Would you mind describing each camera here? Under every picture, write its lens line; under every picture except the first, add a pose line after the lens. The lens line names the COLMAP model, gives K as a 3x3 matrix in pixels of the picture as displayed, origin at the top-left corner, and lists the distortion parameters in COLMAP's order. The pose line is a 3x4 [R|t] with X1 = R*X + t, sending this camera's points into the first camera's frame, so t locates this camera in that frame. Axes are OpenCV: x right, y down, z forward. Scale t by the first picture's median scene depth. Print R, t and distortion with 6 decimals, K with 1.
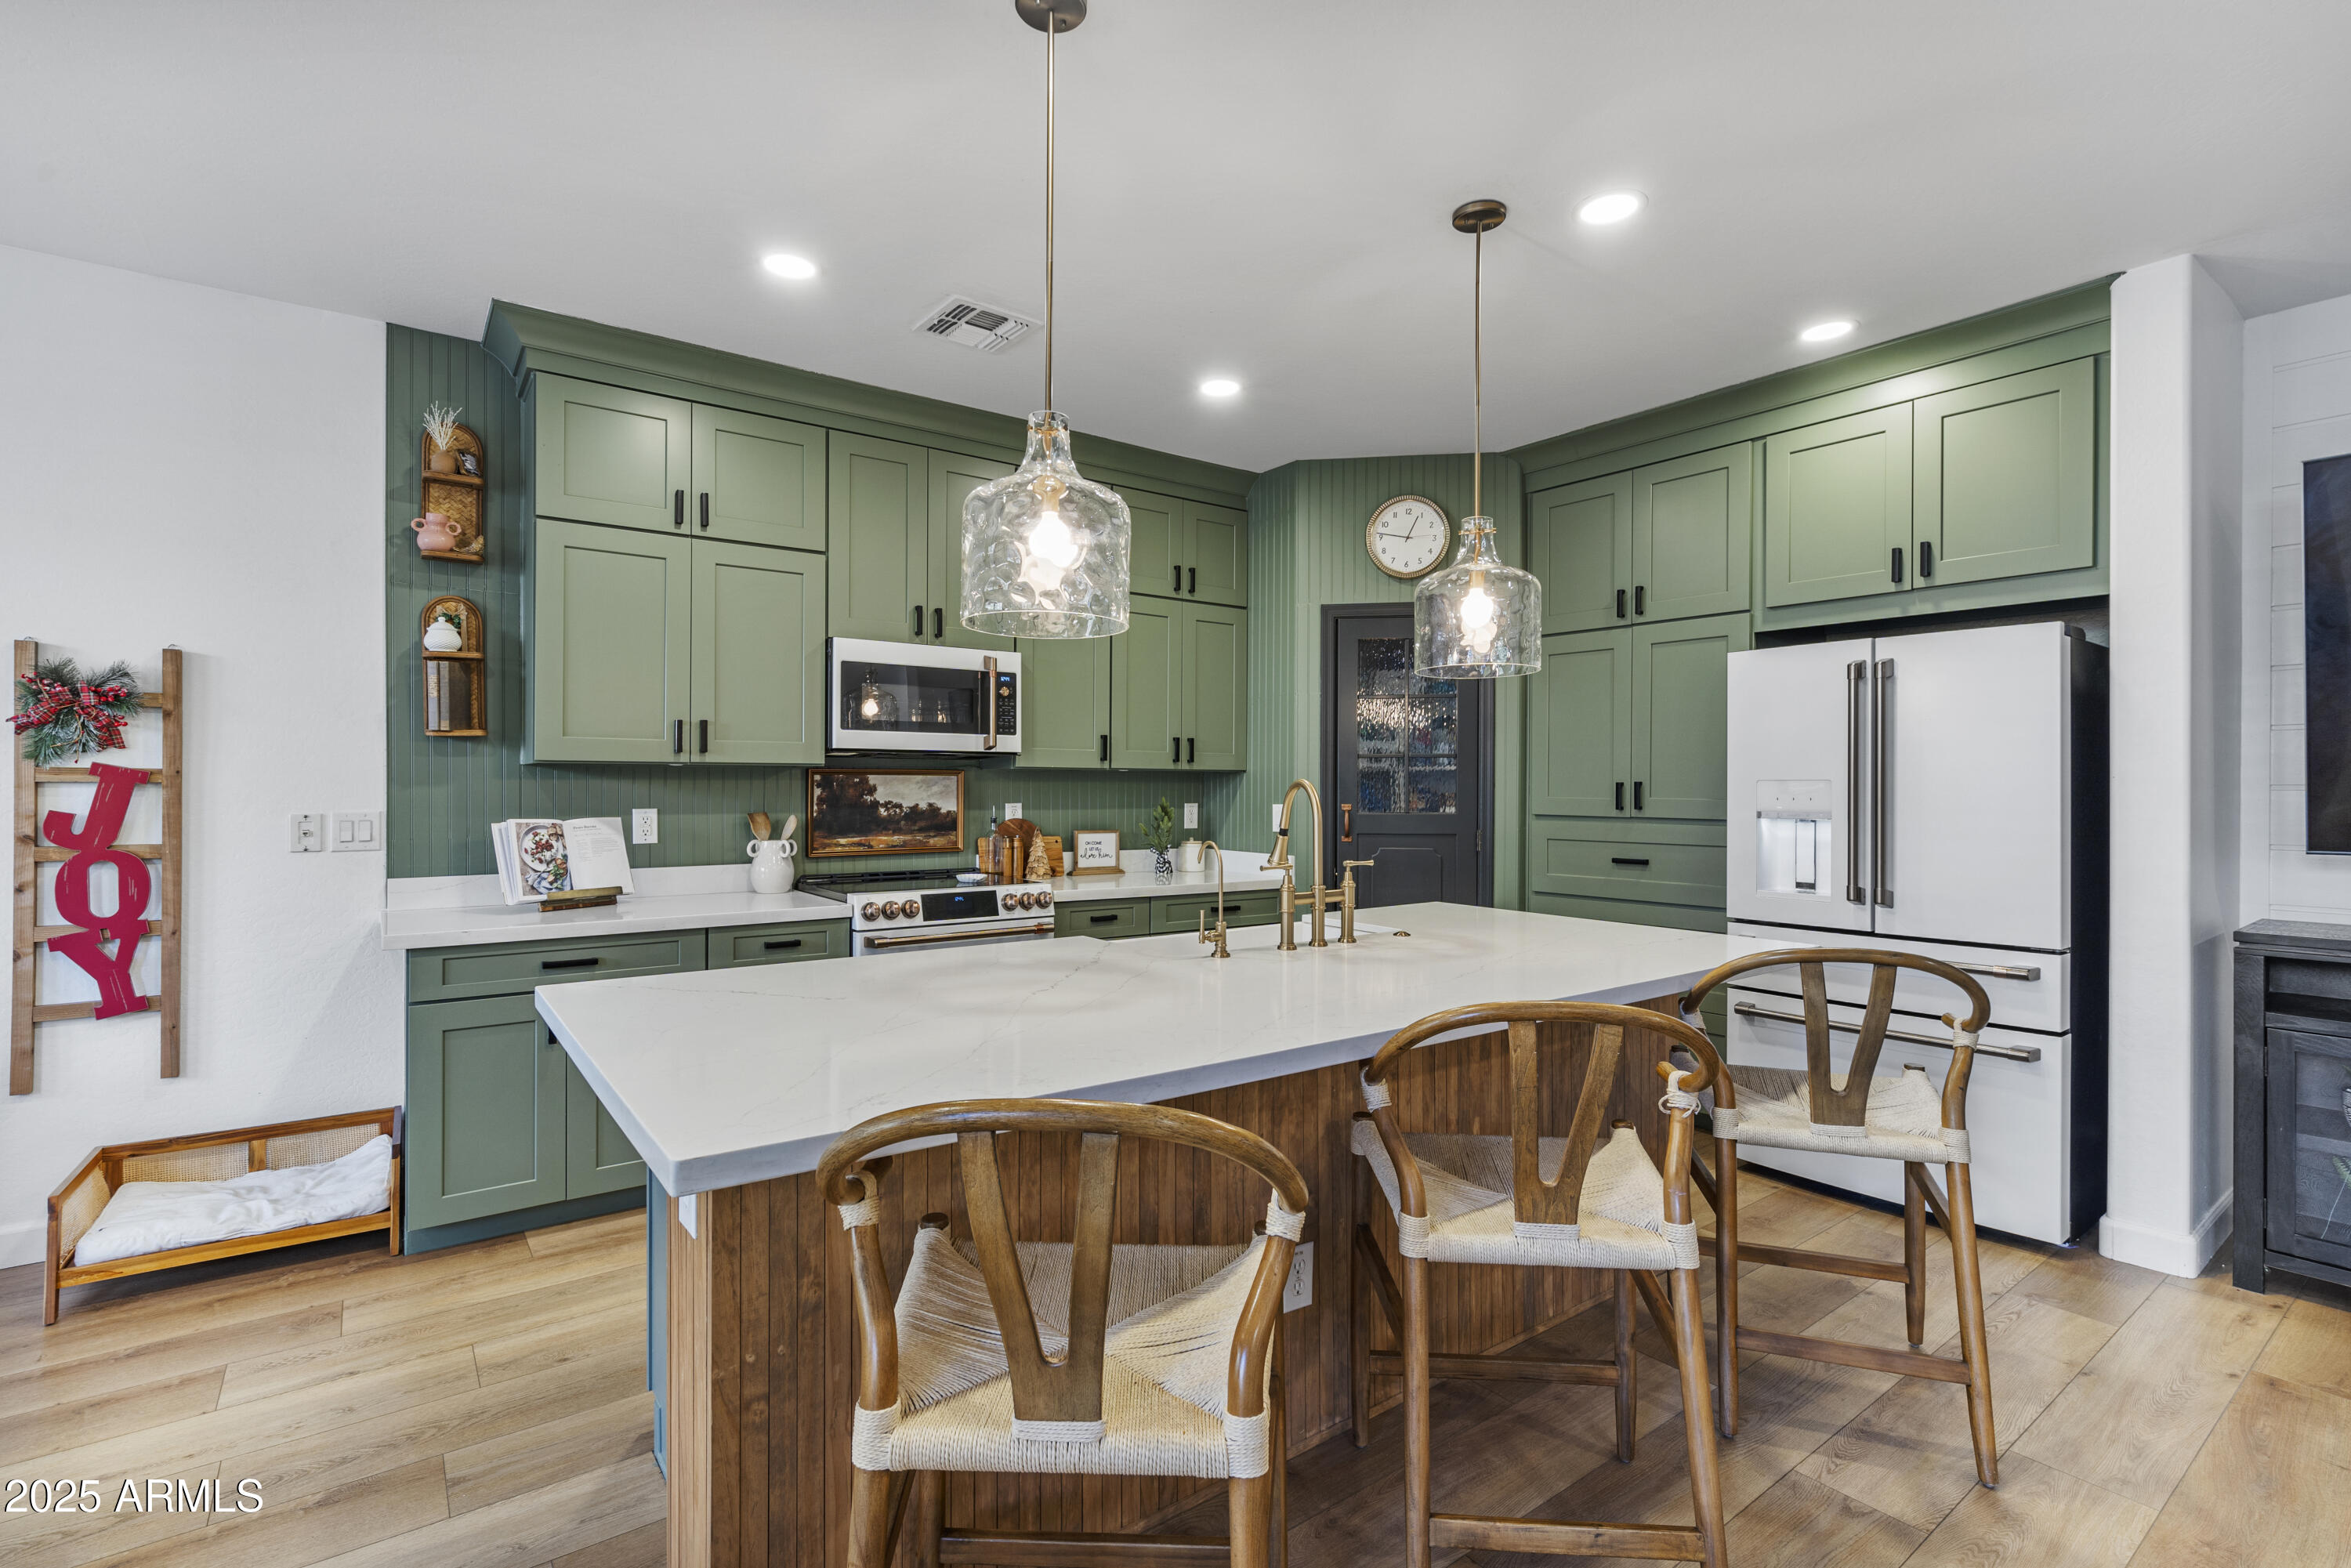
lens RADIAL K [[1071.8, 0, 1175.5], [0, 1071.8, 784.0], [0, 0, 1]] dist [0.000470, 0.000395]
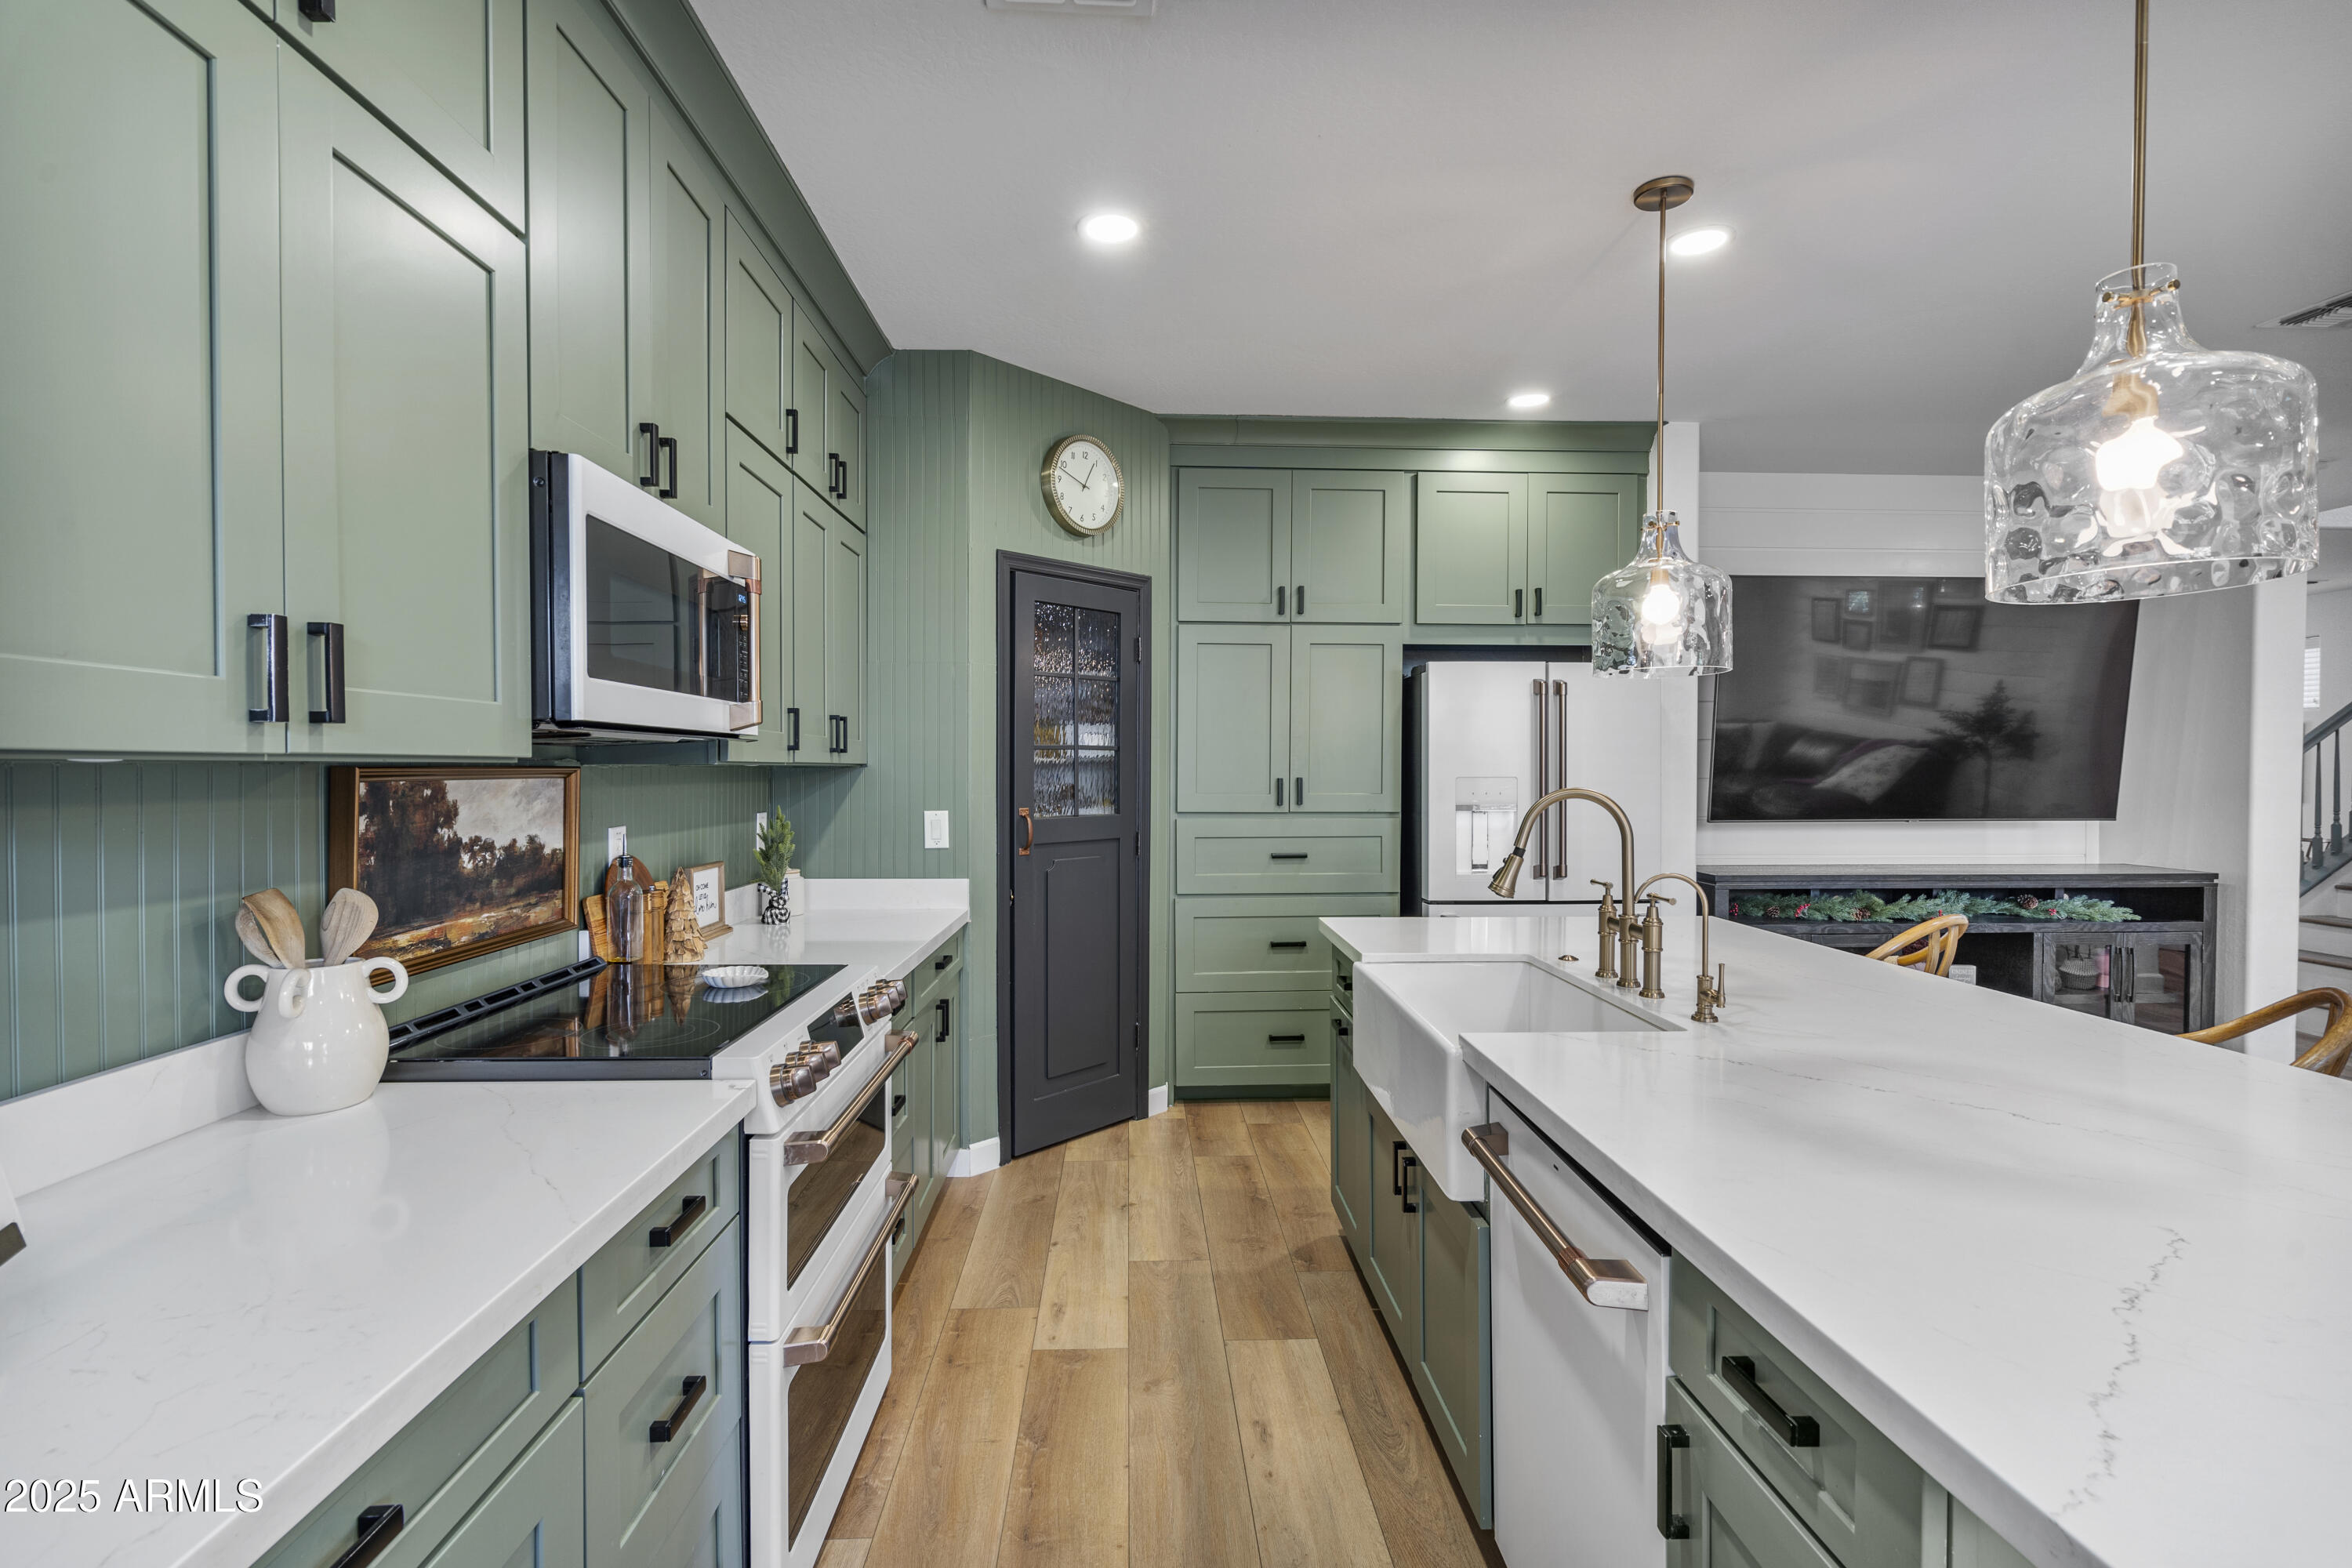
lens RADIAL K [[1072.3, 0, 1176.0], [0, 1072.3, 784.0], [0, 0, 1]] dist [0.000470, 0.000395]
pose [[0.568167, -0.015096, 0.822775, -0.489566], [0.000343, 0.999836, 0.018107, -0.014840], [-0.822913, -0.010006, 0.568079, 0.525674]]
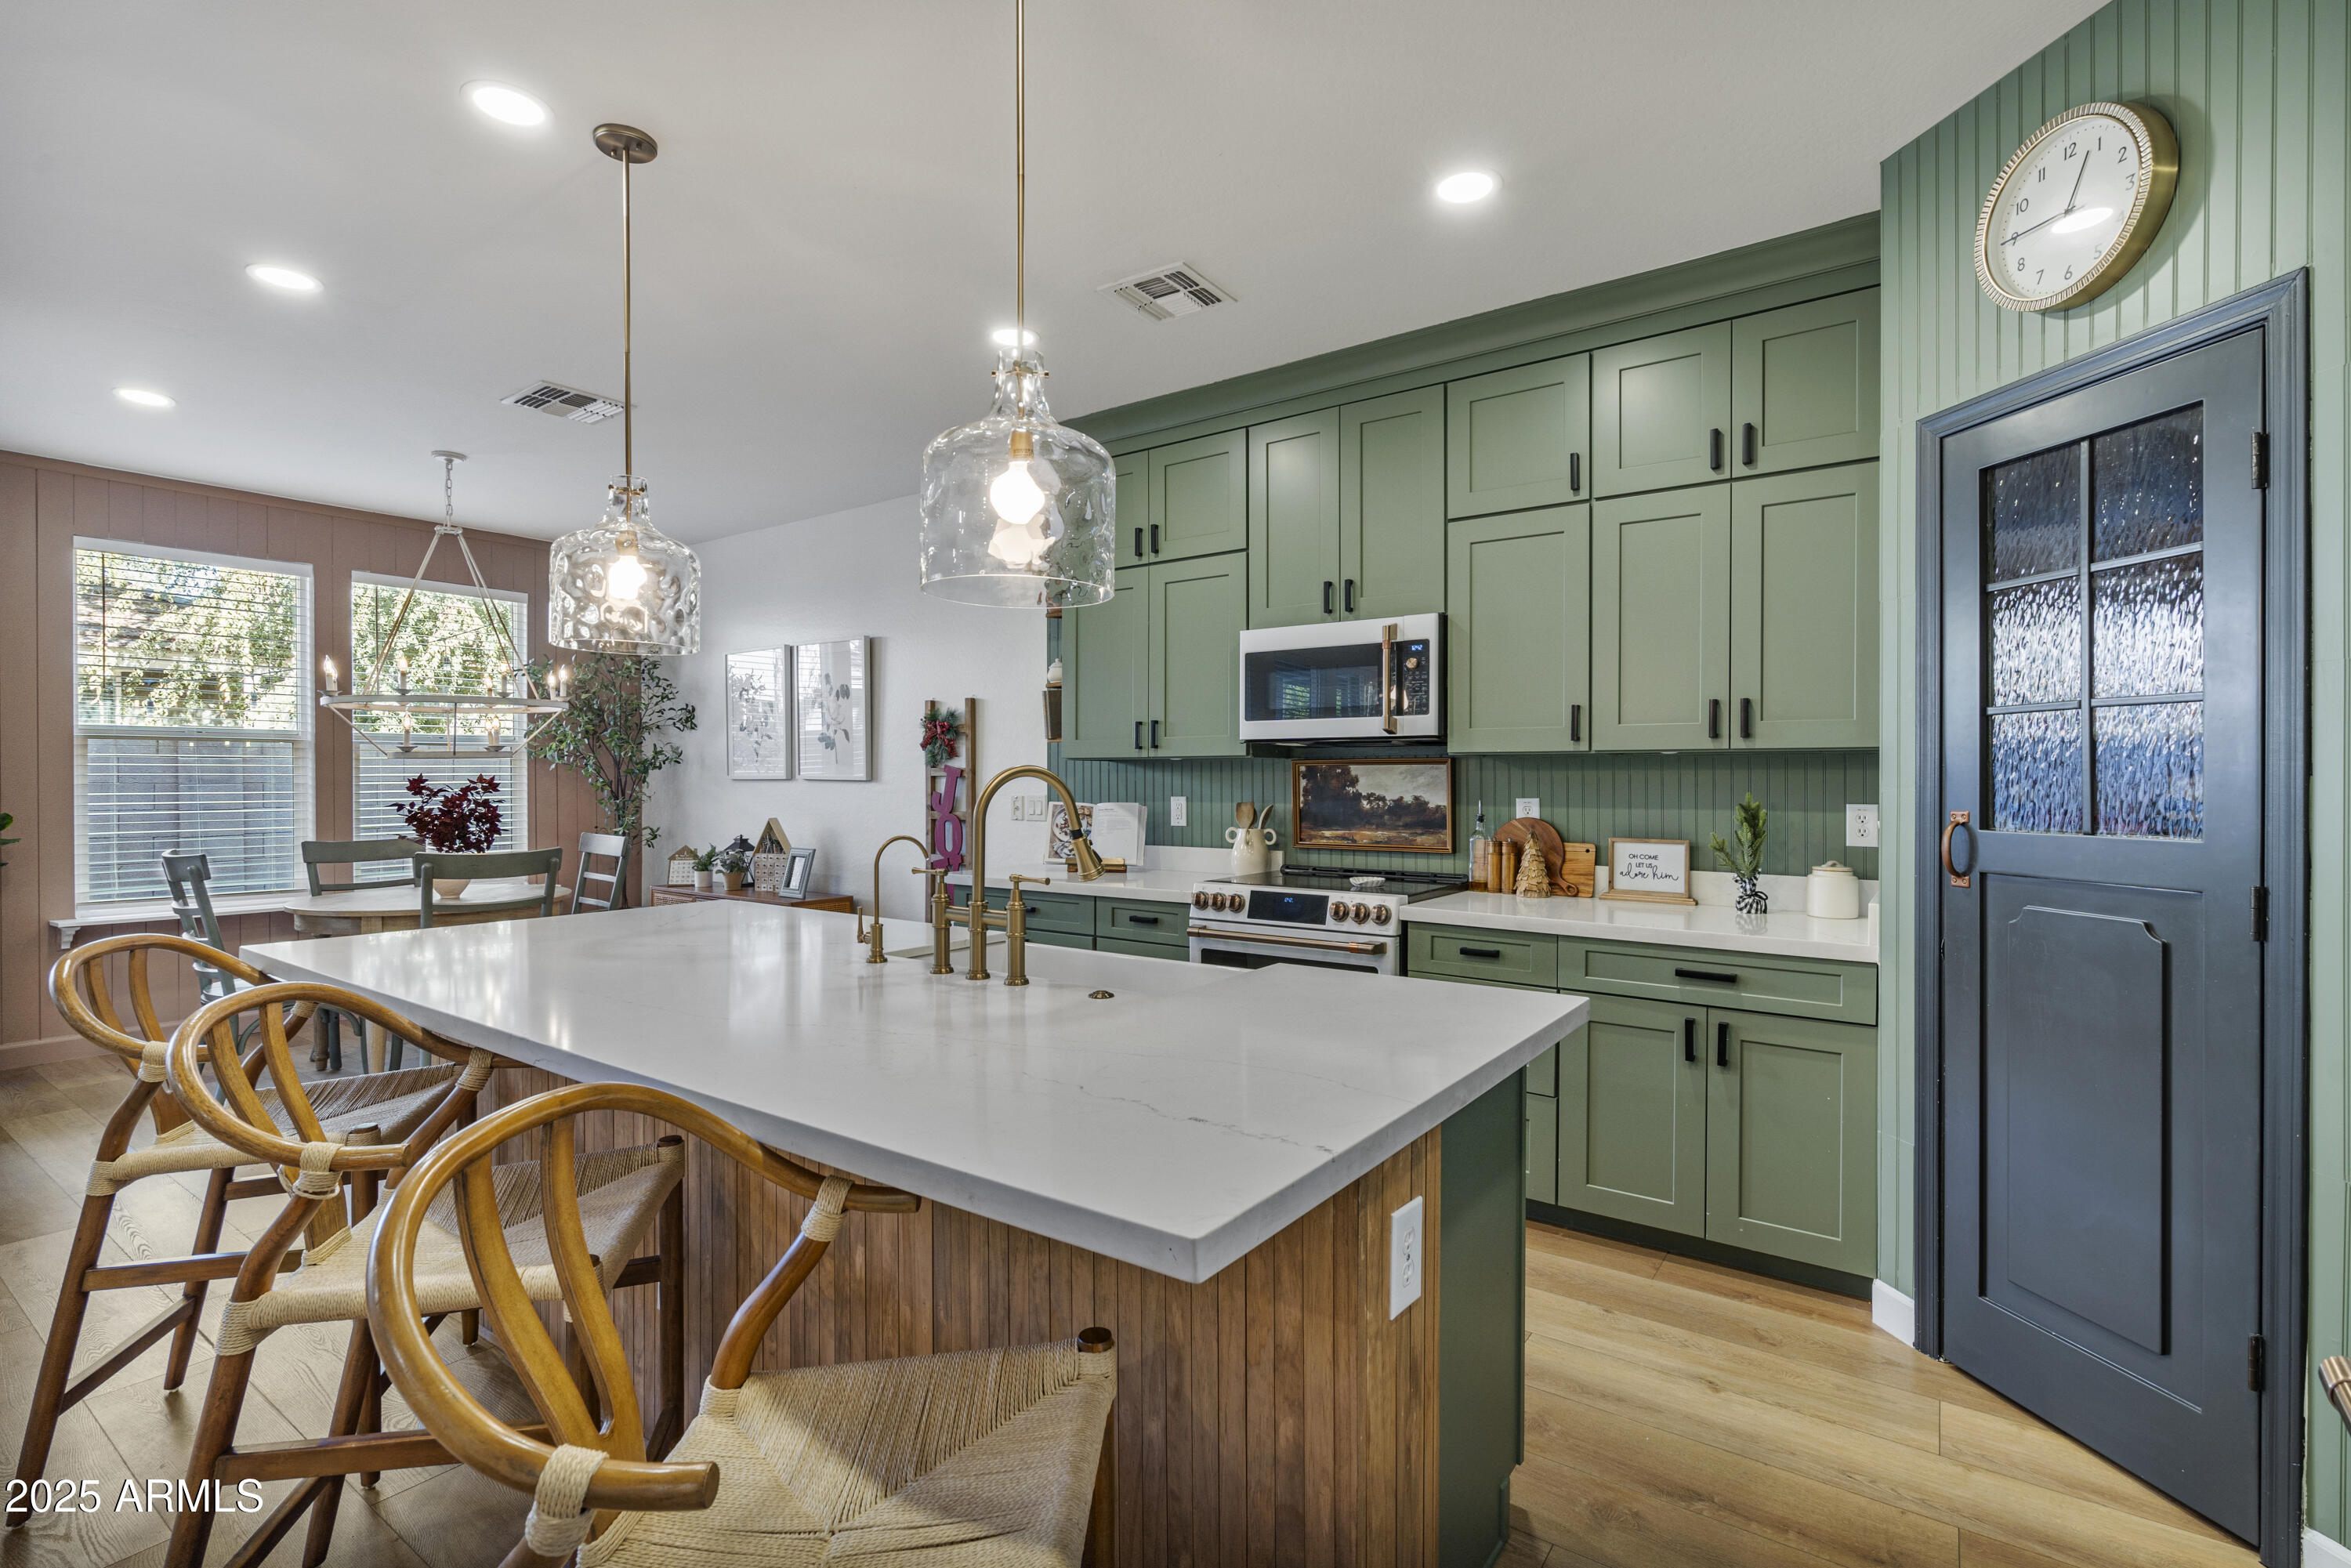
lens RADIAL K [[1112.4, 0, 1175.5], [0, 1112.4, 784.0], [0, 0, 1]] dist [0.025133, 0.000123]
pose [[0.296504, 0.003376, -0.955026, 0.626075], [0.006120, 0.999967, 0.005435, 0.001923], [0.955012, -0.007456, 0.296474, 0.576773]]
